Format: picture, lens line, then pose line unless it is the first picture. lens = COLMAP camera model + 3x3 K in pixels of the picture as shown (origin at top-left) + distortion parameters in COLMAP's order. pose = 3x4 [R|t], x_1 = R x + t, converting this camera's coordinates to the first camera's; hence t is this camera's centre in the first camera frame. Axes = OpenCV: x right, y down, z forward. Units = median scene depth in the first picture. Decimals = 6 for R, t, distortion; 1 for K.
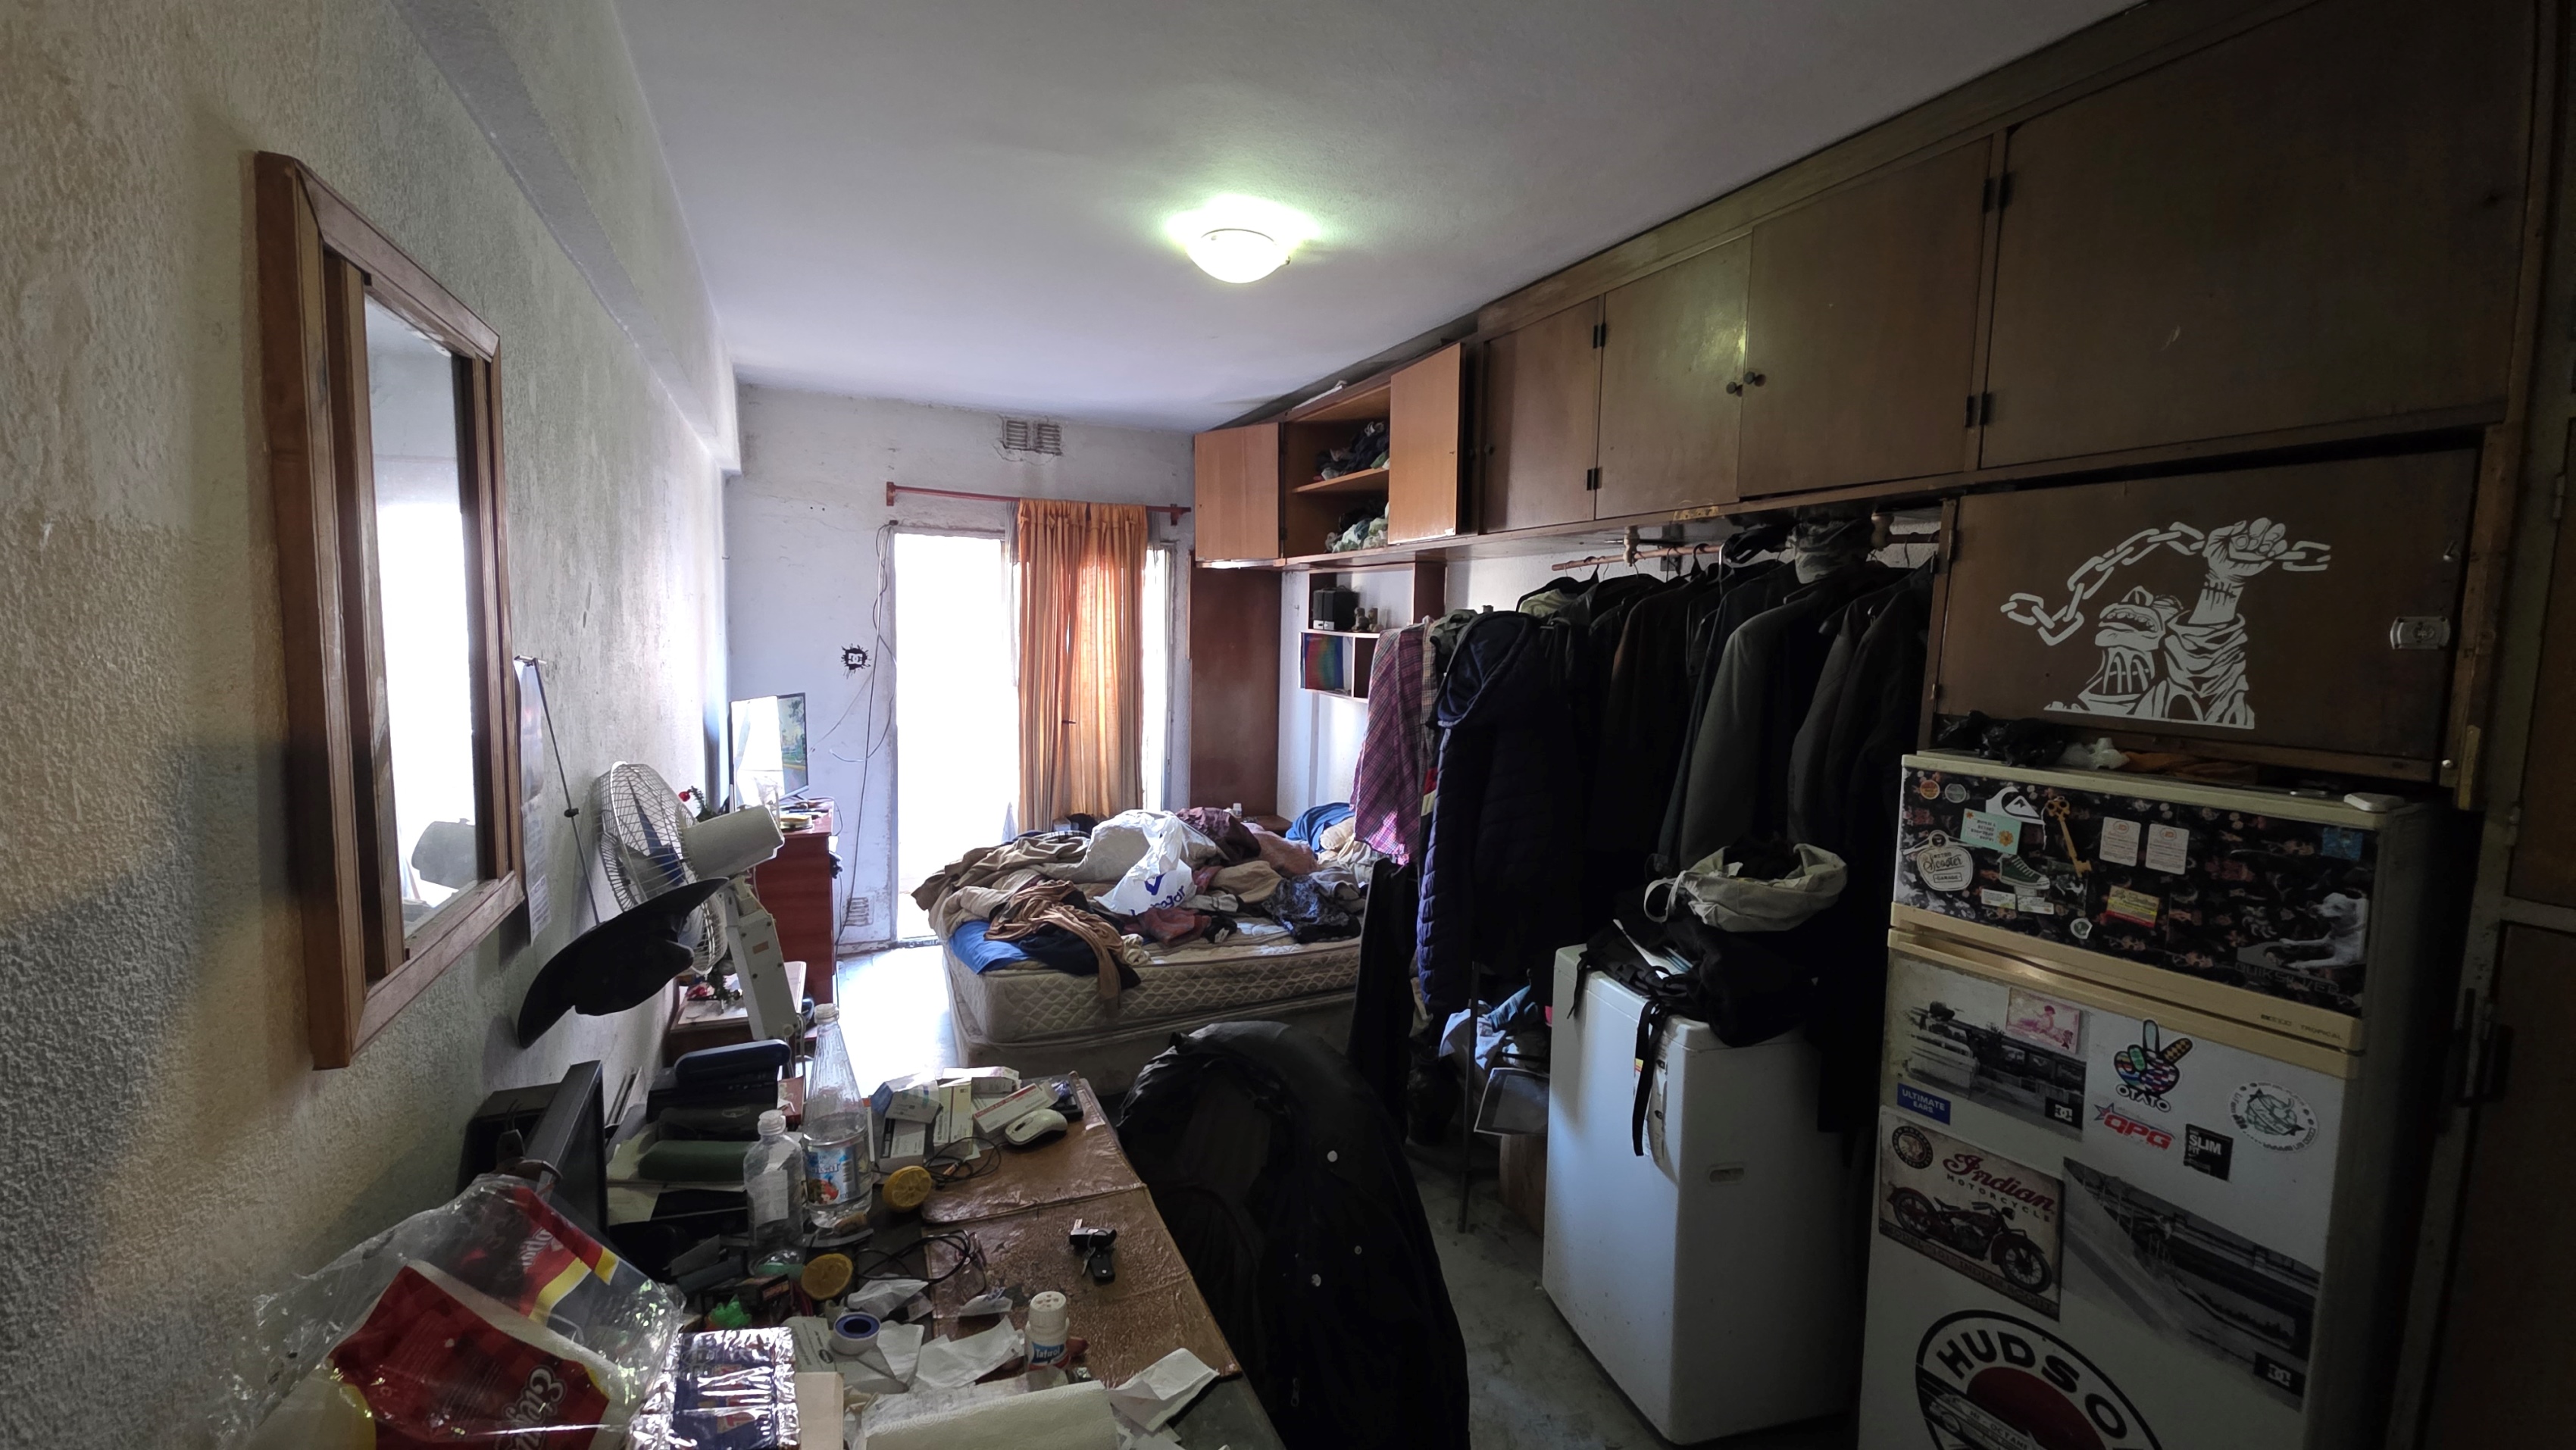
lens RADIAL K [[1025.9, 0, 1288.4], [0, 1025.9, 716.4], [0, 0, 1]] dist [0.000138, 0.000009]
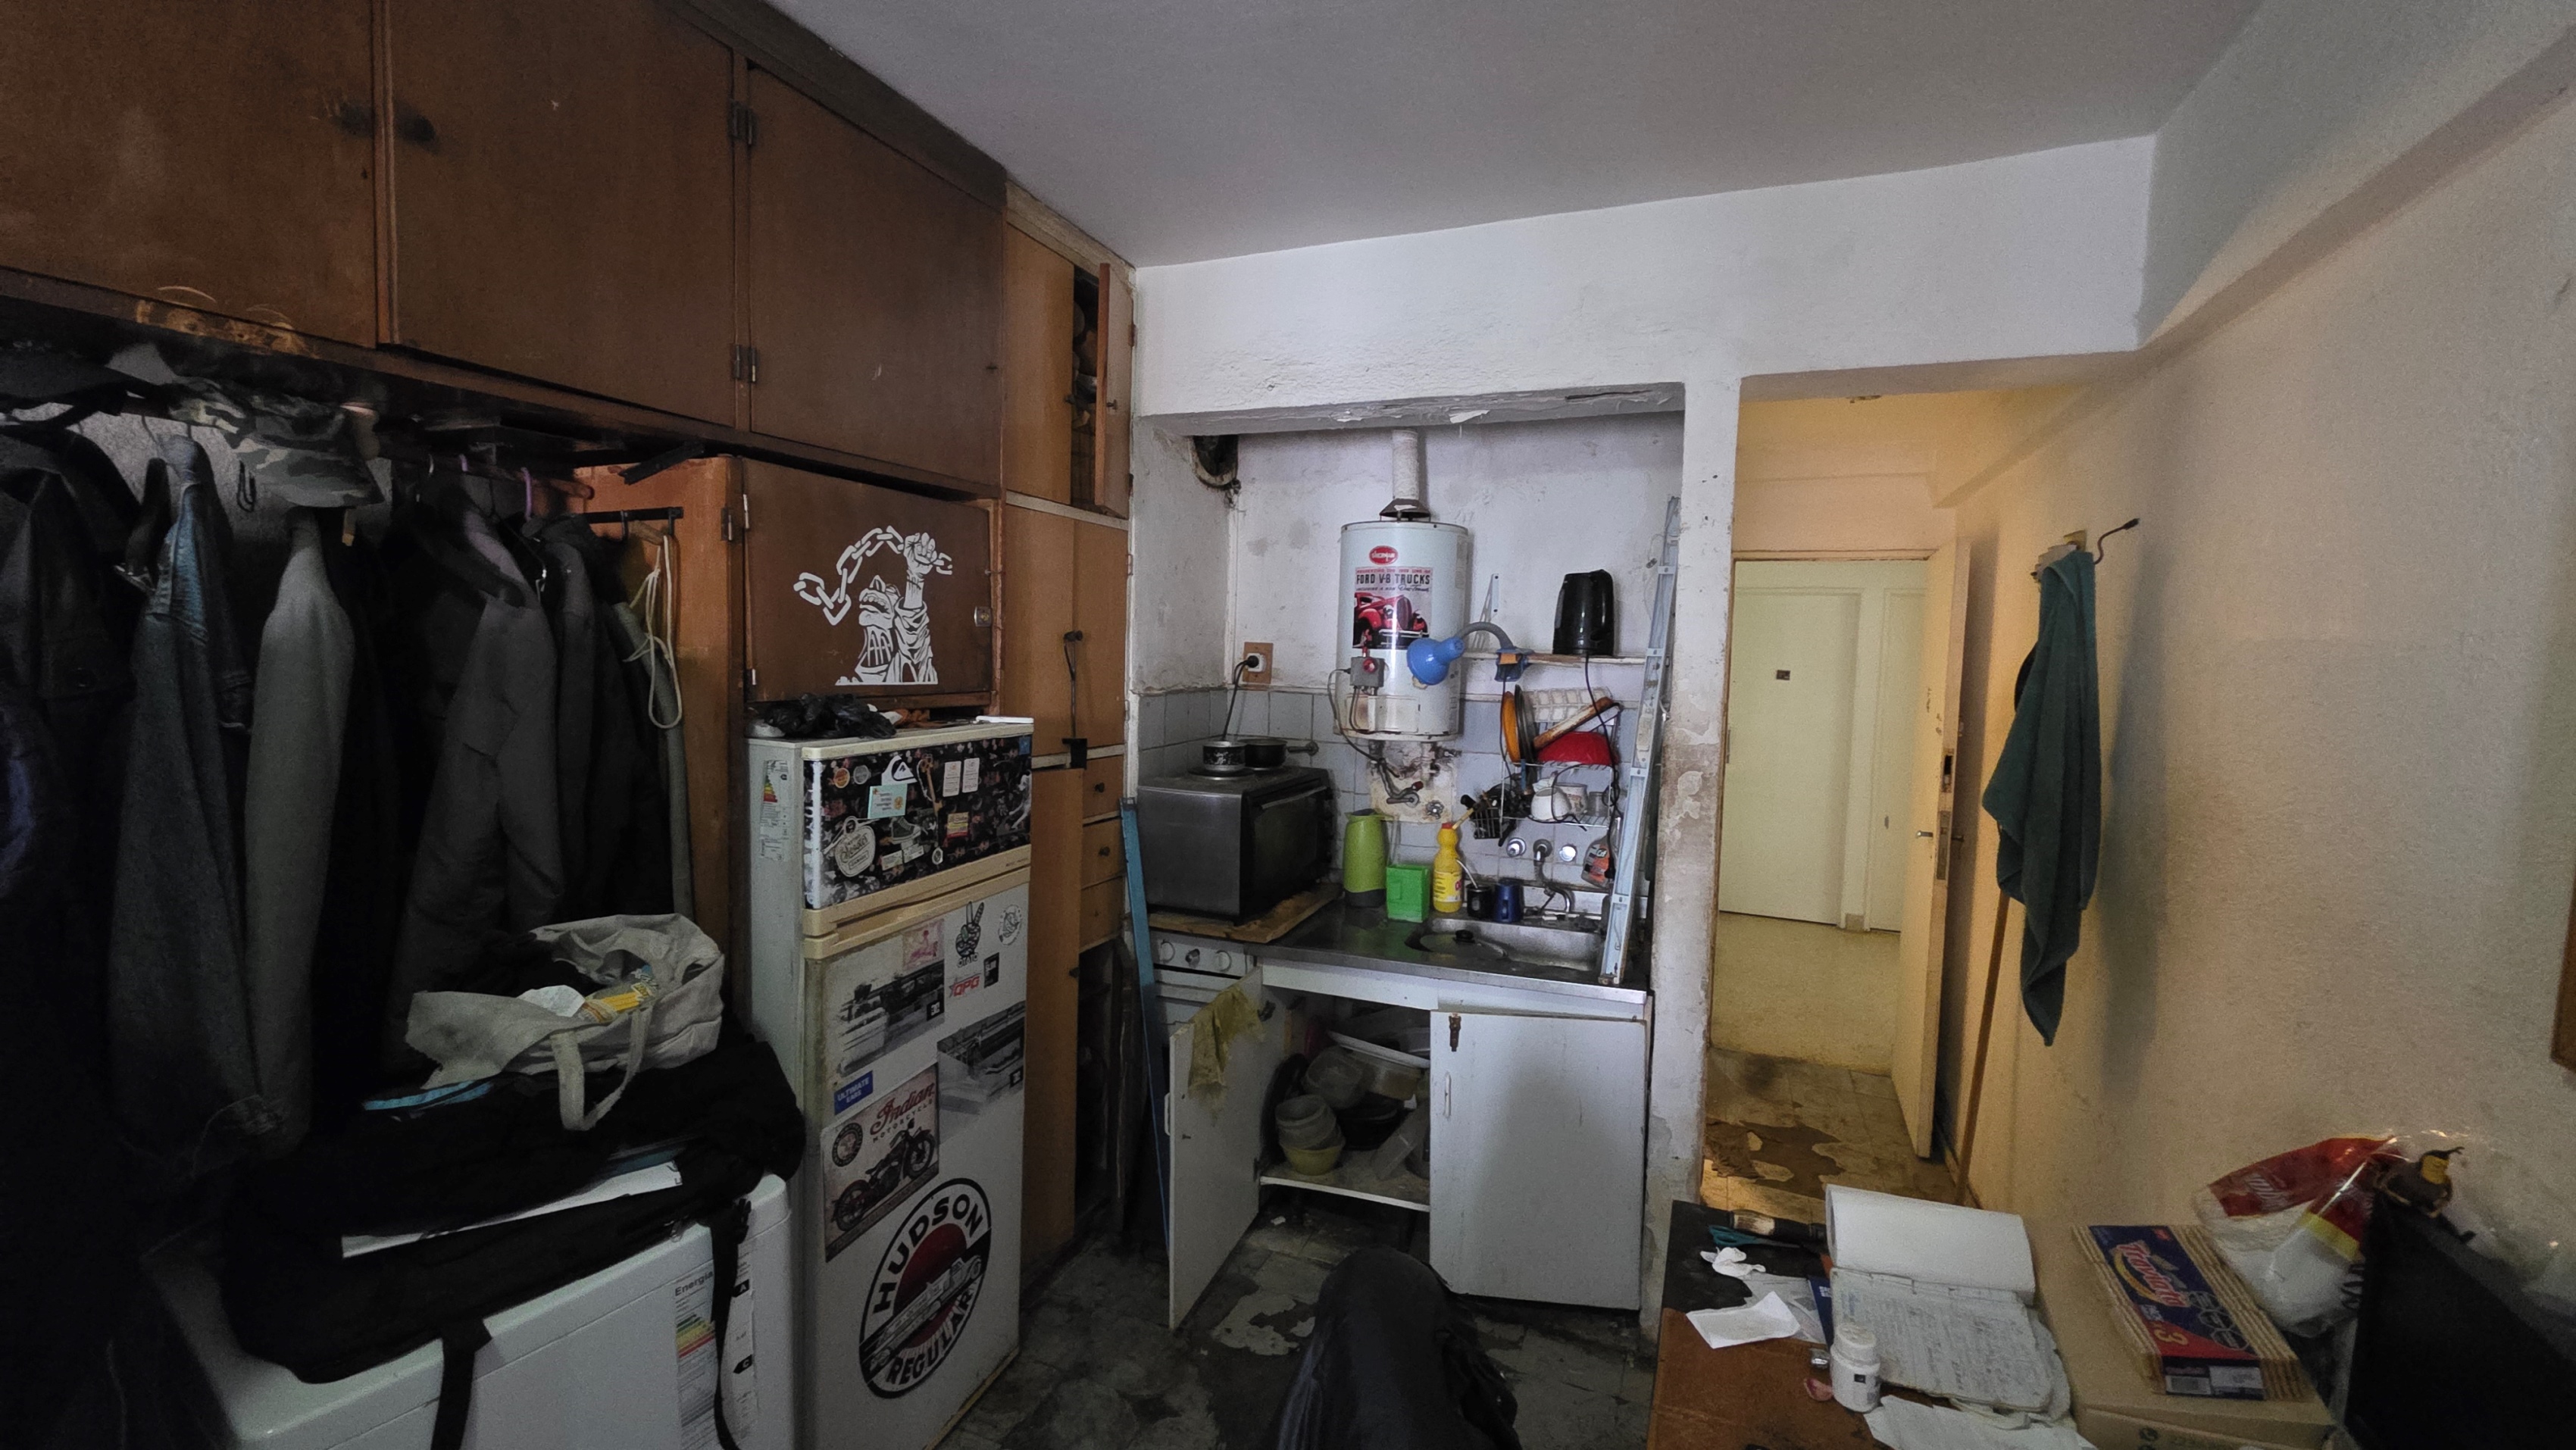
lens RADIAL K [[1025.9, 0, 1289.9], [0, 1025.9, 725.1], [0, 0, 1]] dist [0.000138, 0.000009]
pose [[-0.680073, -0.099314, 0.726387, -0.385040], [0.022477, 0.987492, 0.156058, -0.128674], [-0.732800, 0.122458, -0.669334, 1.452602]]
